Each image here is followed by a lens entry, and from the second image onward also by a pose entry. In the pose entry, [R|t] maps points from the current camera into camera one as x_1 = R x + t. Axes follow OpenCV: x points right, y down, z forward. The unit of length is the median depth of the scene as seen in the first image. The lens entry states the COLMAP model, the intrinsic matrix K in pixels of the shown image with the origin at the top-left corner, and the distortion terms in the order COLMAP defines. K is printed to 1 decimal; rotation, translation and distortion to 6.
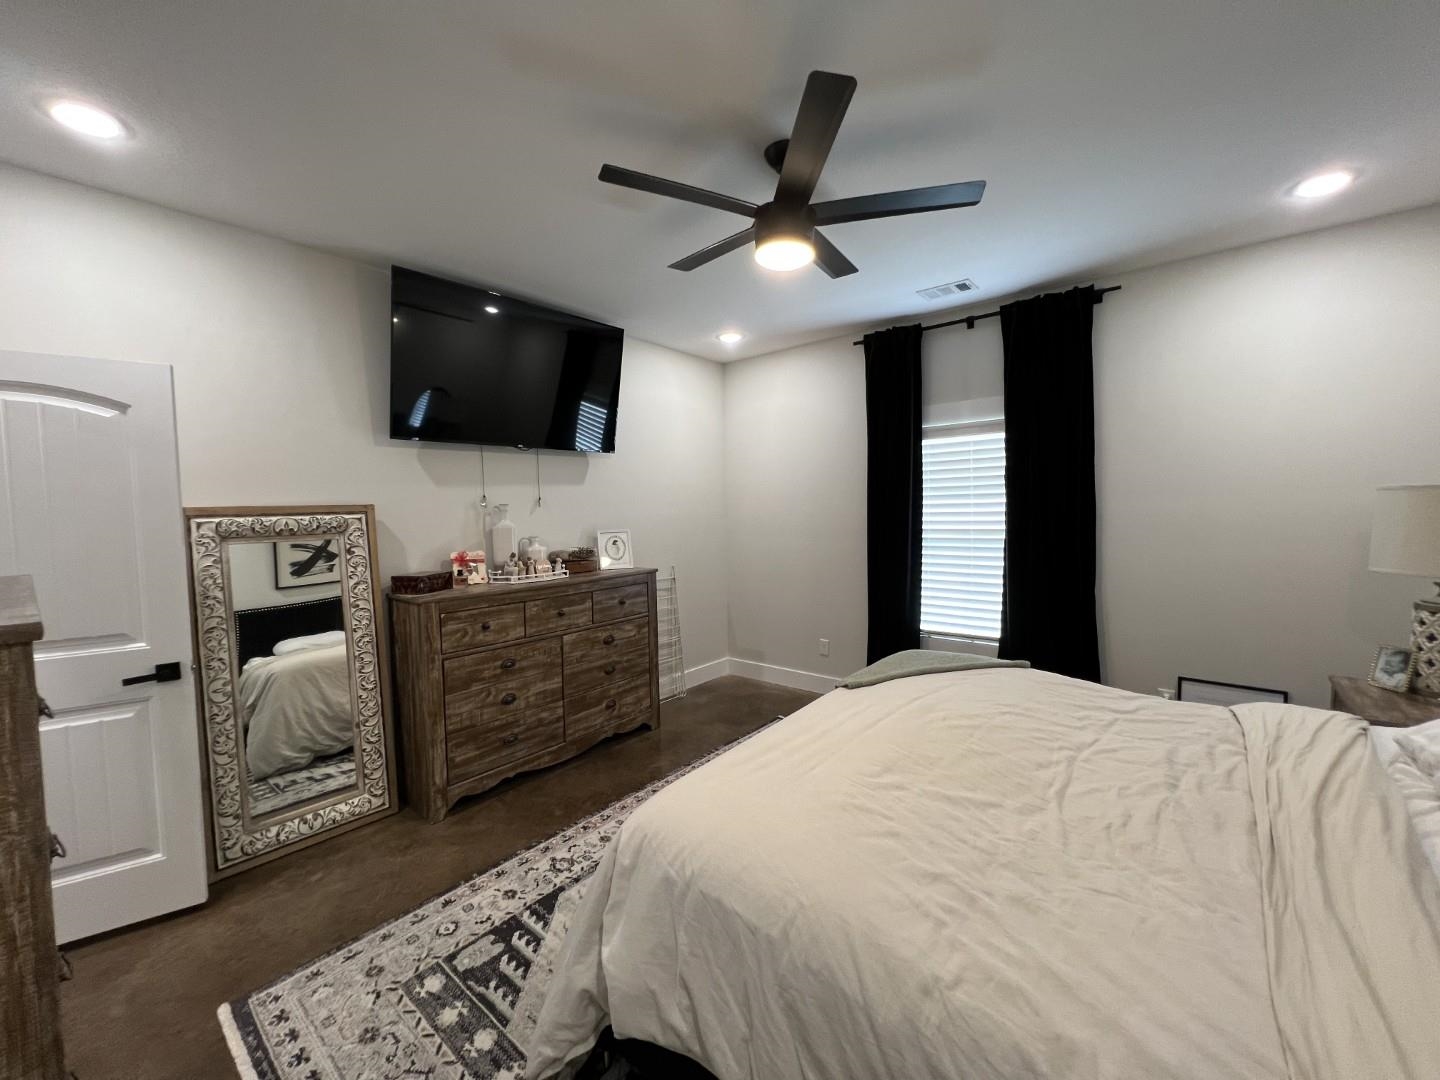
lens RADIAL K [[569.9, 0, 717.8], [0, 569.9, 539.9], [0, 0, 1]] dist [-0.001791, 0.000050]
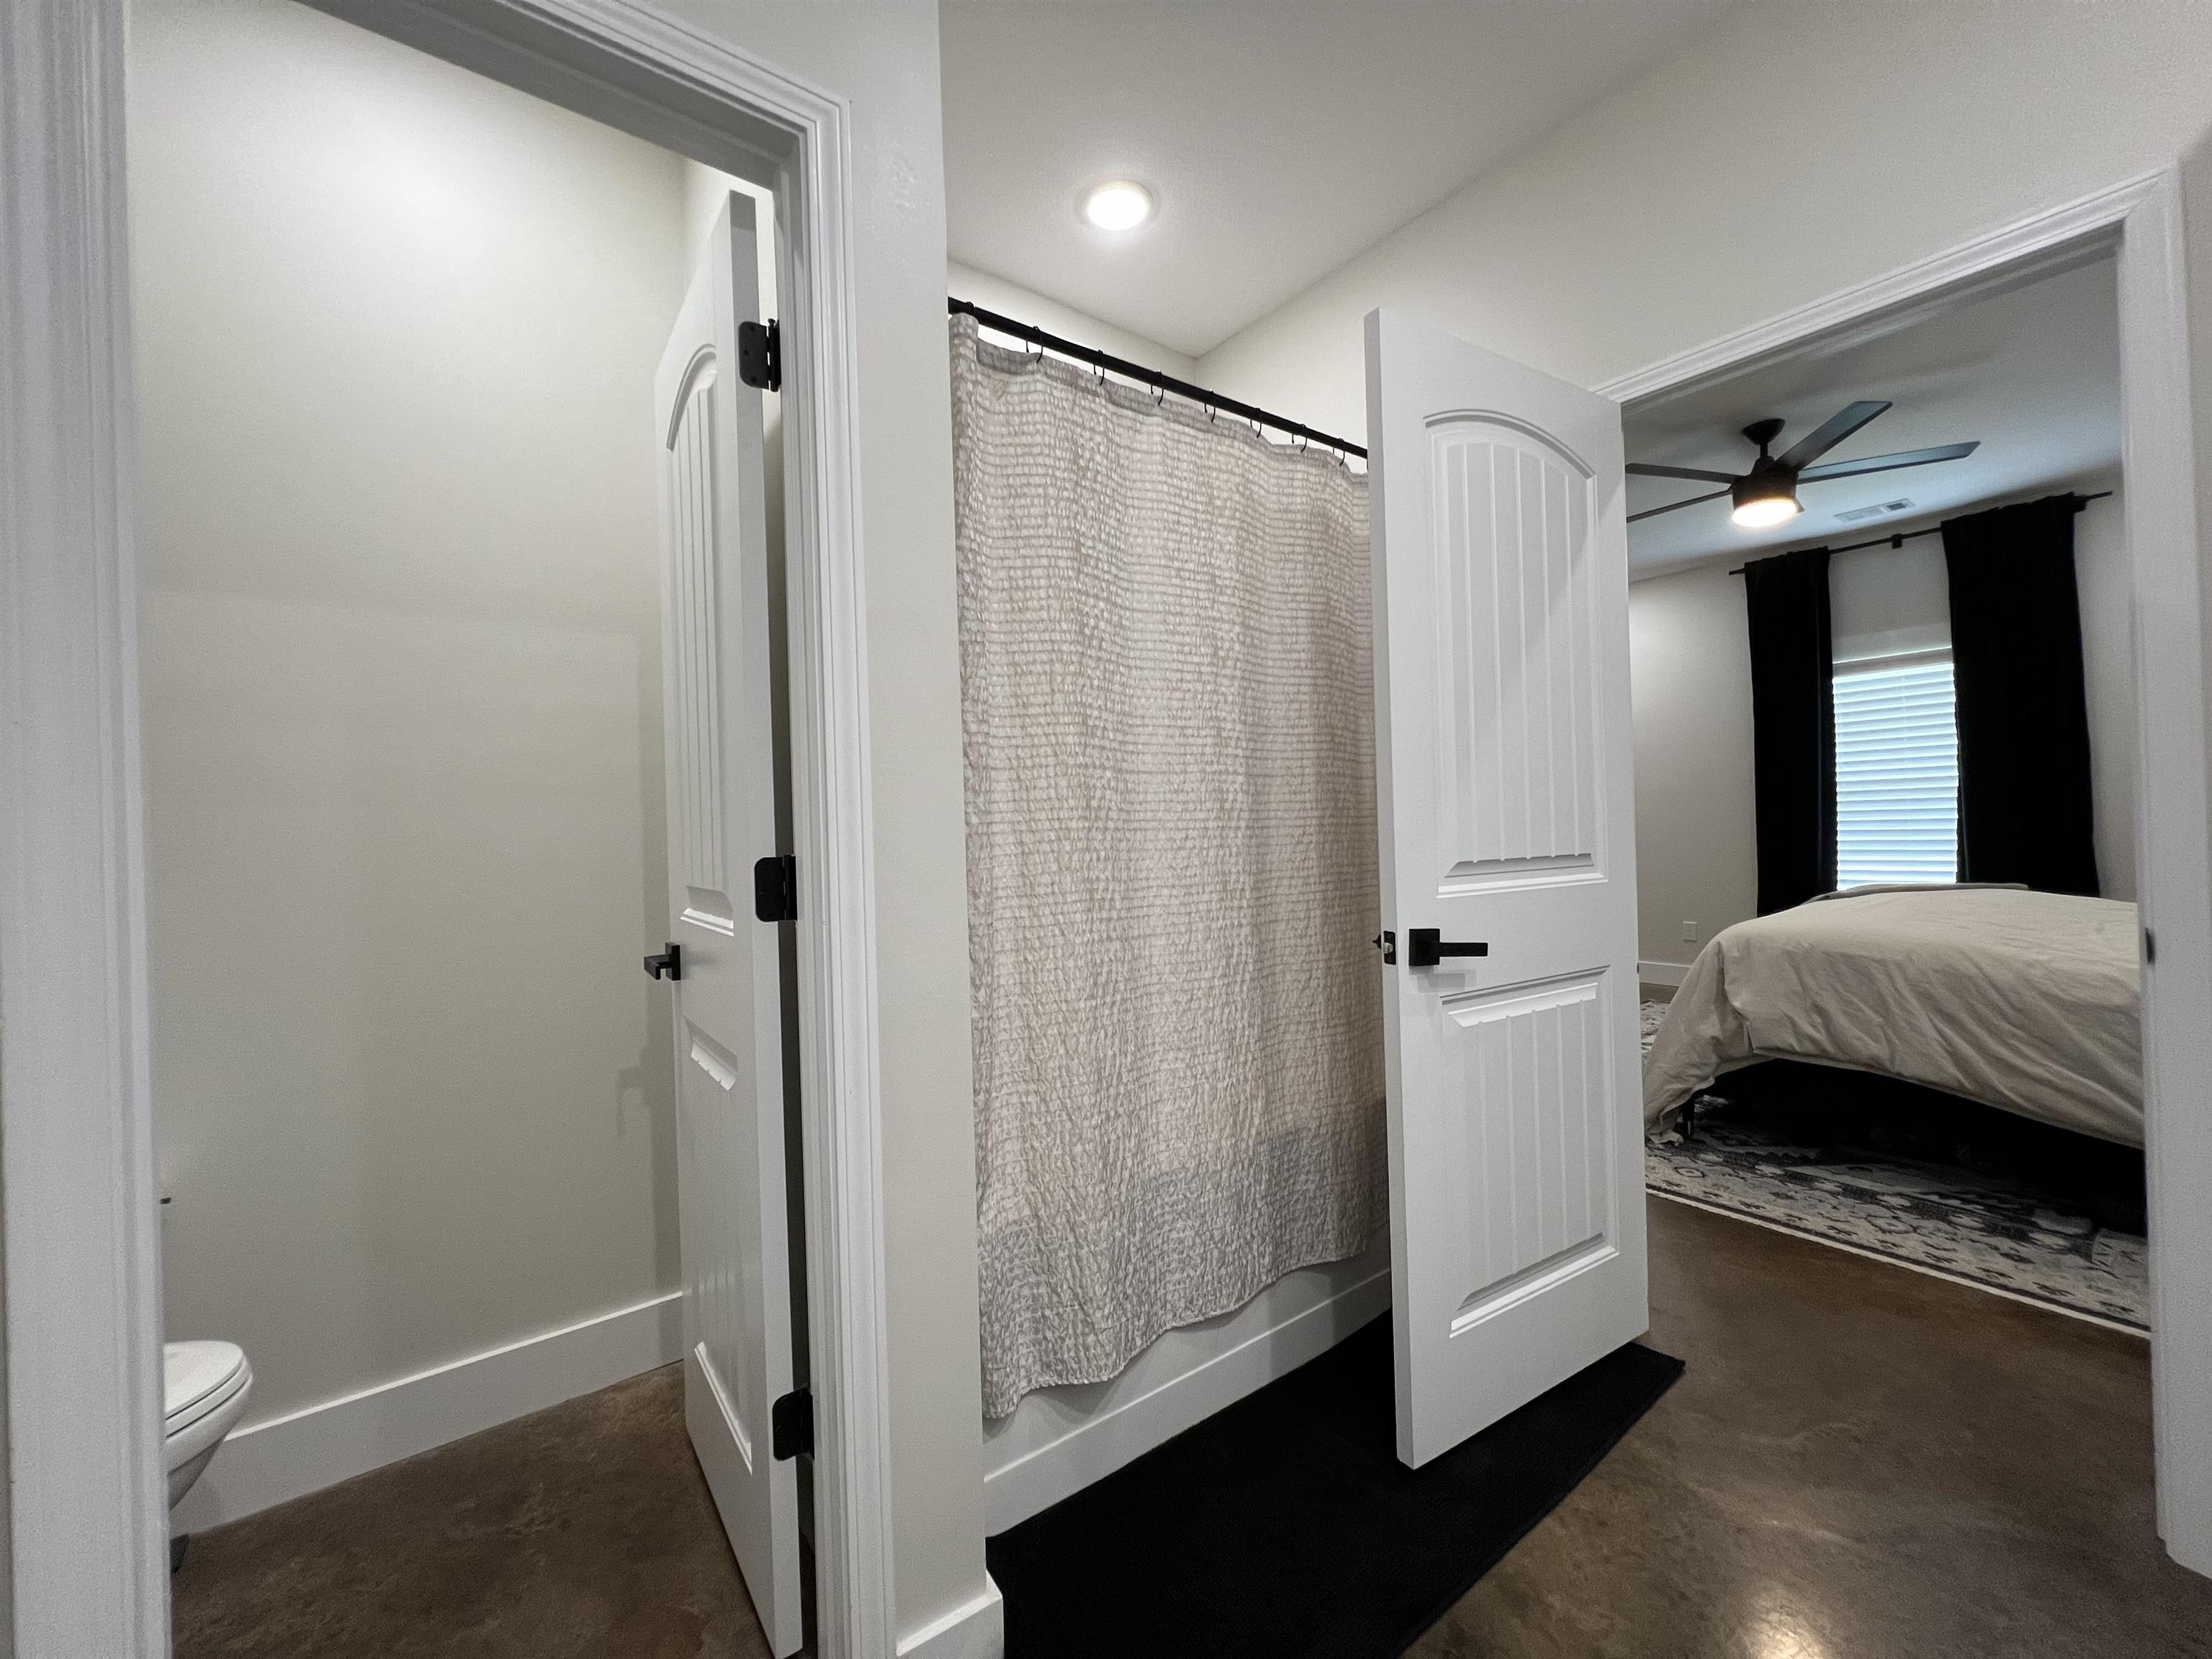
lens RADIAL K [[880.9, 0, 1099.3], [0, 880.9, 822.7], [0, 0, 1]] dist [-0.002764, 0.000305]
pose [[0.973357, -0.006696, -0.229199, -0.575167], [-0.006670, 0.998324, -0.057489, 0.175016], [0.229199, 0.057486, 0.971680, -0.735246]]
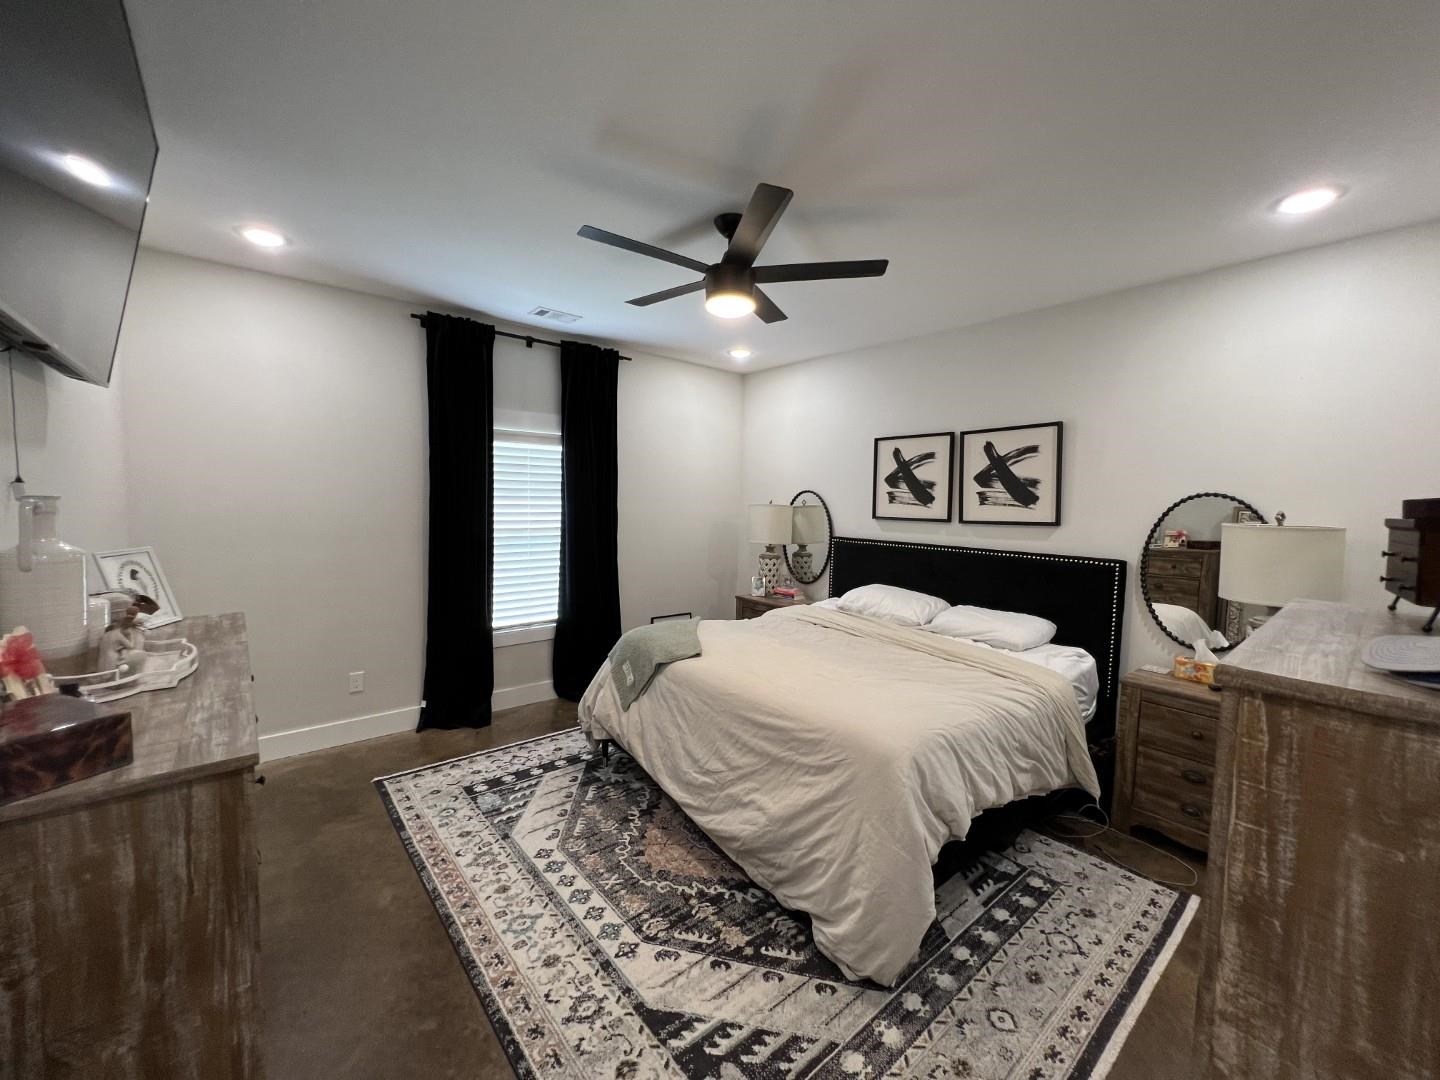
lens RADIAL K [[573.5, 0, 715.7], [0, 573.5, 535.6], [0, 0, 1]] dist [-0.002764, 0.000305]
pose [[0.180908, -0.038633, 0.982741, -0.794699], [0.028730, 0.999009, 0.033983, -0.041328], [-0.983080, 0.022086, 0.181838, 0.590313]]
